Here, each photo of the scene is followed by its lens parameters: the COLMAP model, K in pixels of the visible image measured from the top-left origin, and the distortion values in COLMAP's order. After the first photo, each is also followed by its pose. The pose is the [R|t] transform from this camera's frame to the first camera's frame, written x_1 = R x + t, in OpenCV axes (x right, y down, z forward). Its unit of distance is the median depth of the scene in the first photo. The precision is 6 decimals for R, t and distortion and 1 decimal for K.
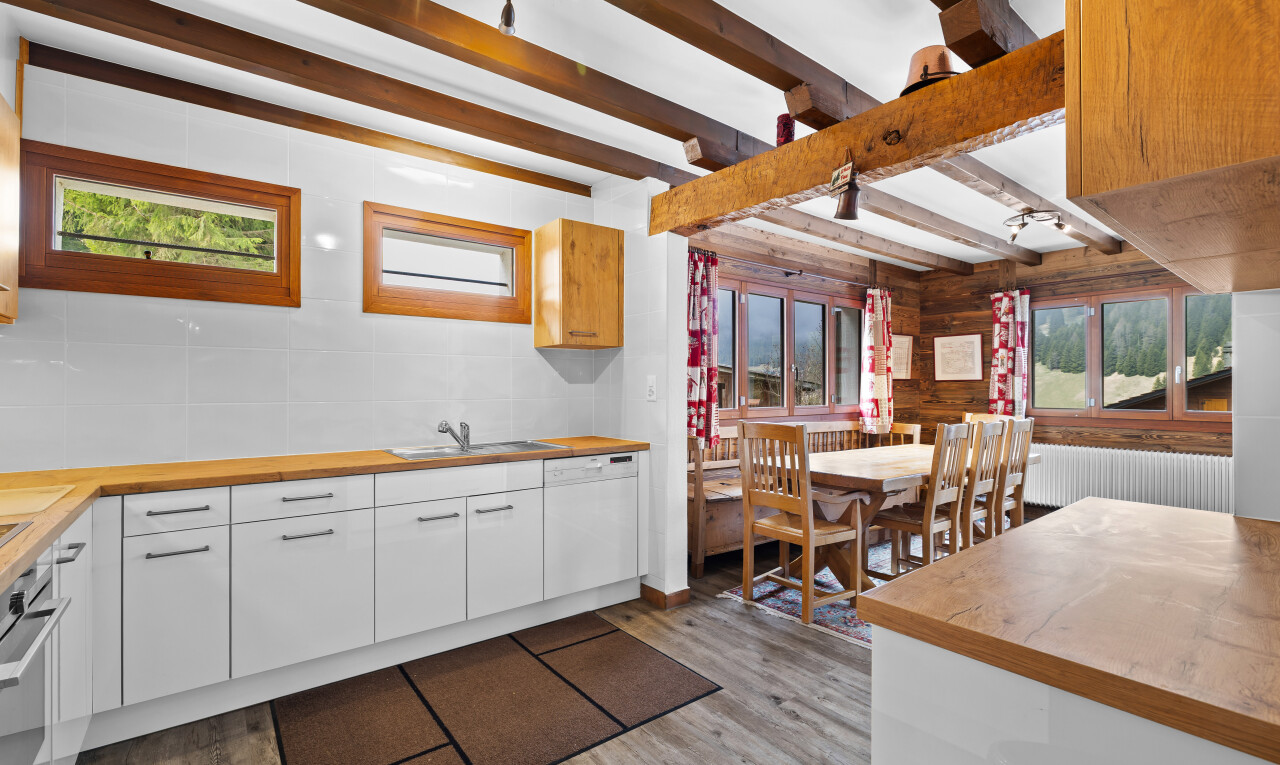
lens RADIAL K [[571.5, 0, 640.0], [0, 571.5, 382.5], [0, 0, 1]] dist [0.001995, 0.000117]
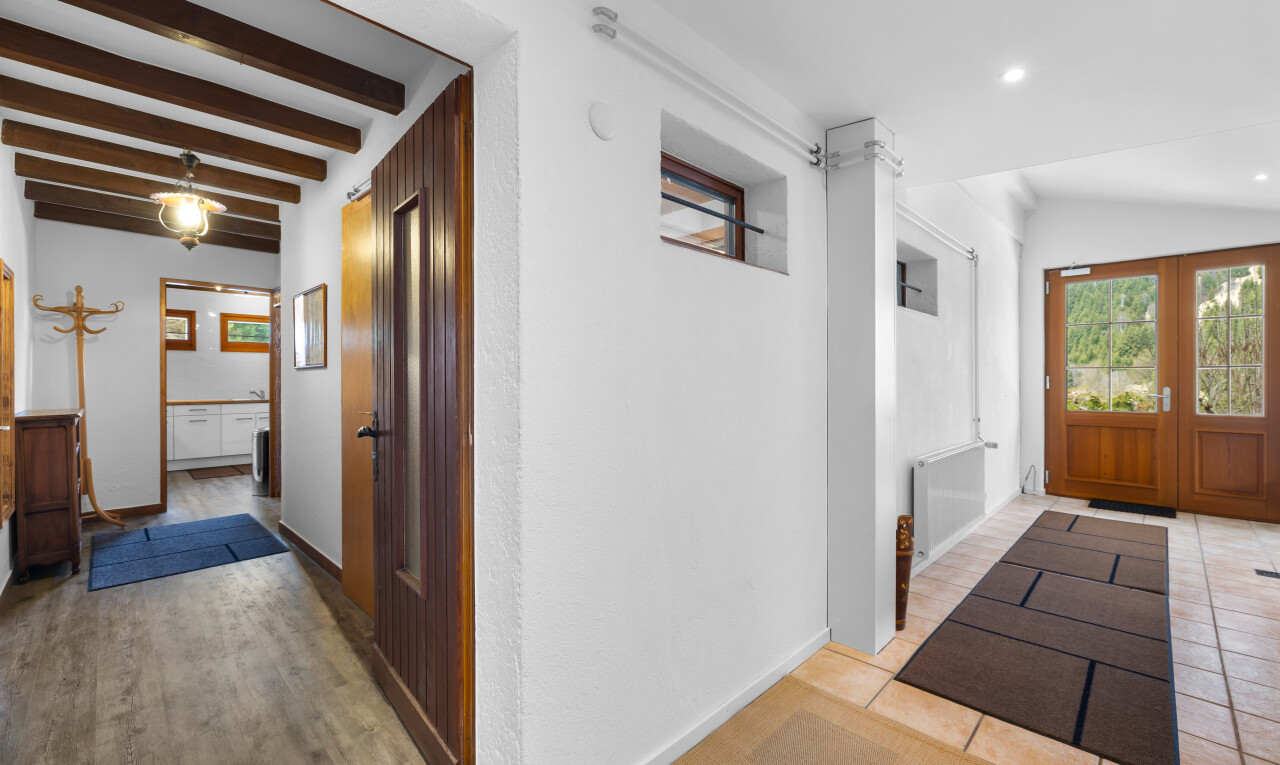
lens RADIAL K [[533.6, 0, 640.0], [0, 533.6, 382.5], [0, 0, 1]] dist [-0.002551, -0.000300]
pose [[0.990899, 0.003791, 0.134553, 0.453019], [-0.005199, 0.999935, 0.010120, -0.001561], [-0.134506, -0.010728, 0.990855, -0.705178]]
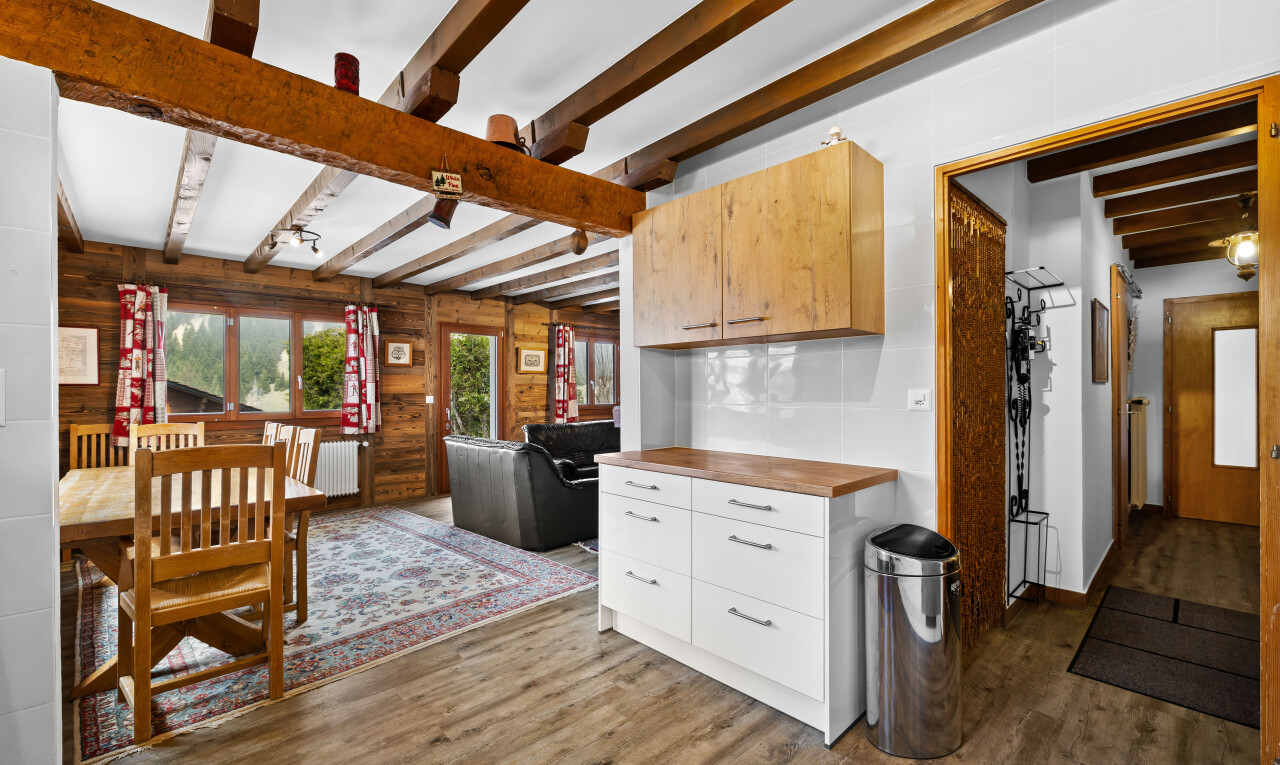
lens RADIAL K [[533.6, 0, 640.0], [0, 533.6, 382.5], [0, 0, 1]] dist [-0.002551, -0.000300]
pose [[-0.093706, 0.015501, 0.995479, -0.255826], [-0.002846, 0.999871, -0.015837, 0.003034], [-0.995596, -0.004317, -0.093650, 0.312987]]
